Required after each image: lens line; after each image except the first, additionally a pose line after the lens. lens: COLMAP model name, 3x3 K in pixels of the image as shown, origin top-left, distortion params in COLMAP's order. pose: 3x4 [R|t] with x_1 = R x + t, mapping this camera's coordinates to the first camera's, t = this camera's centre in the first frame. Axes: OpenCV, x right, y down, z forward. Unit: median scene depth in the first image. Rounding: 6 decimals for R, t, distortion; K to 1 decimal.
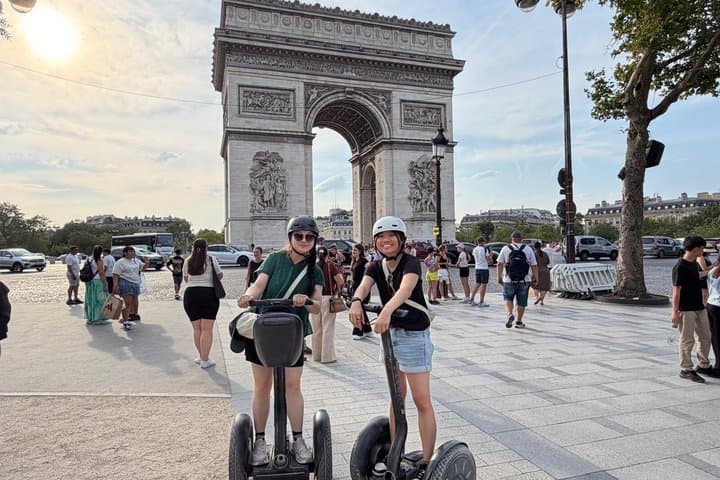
lens RADIAL K [[484.8, 0, 360.0], [0, 484.8, 240.0], [0, 0, 1]] dist [0.048085, -0.000598]
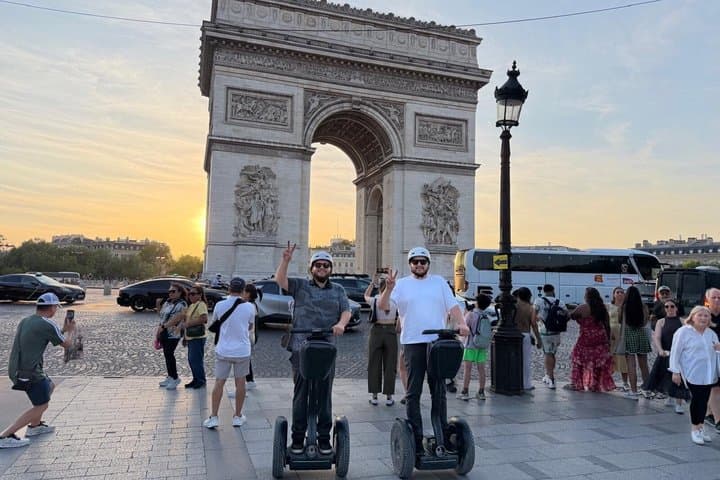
lens RADIAL K [[484.8, 0, 360.0], [0, 484.8, 240.0], [0, 0, 1]] dist [0.048085, -0.000598]
pose [[0.999244, 0.038255, -0.006899, -0.000116], [-0.038635, 0.996957, -0.067711, -0.001673], [0.004287, 0.067927, 0.997681, 0.156594]]
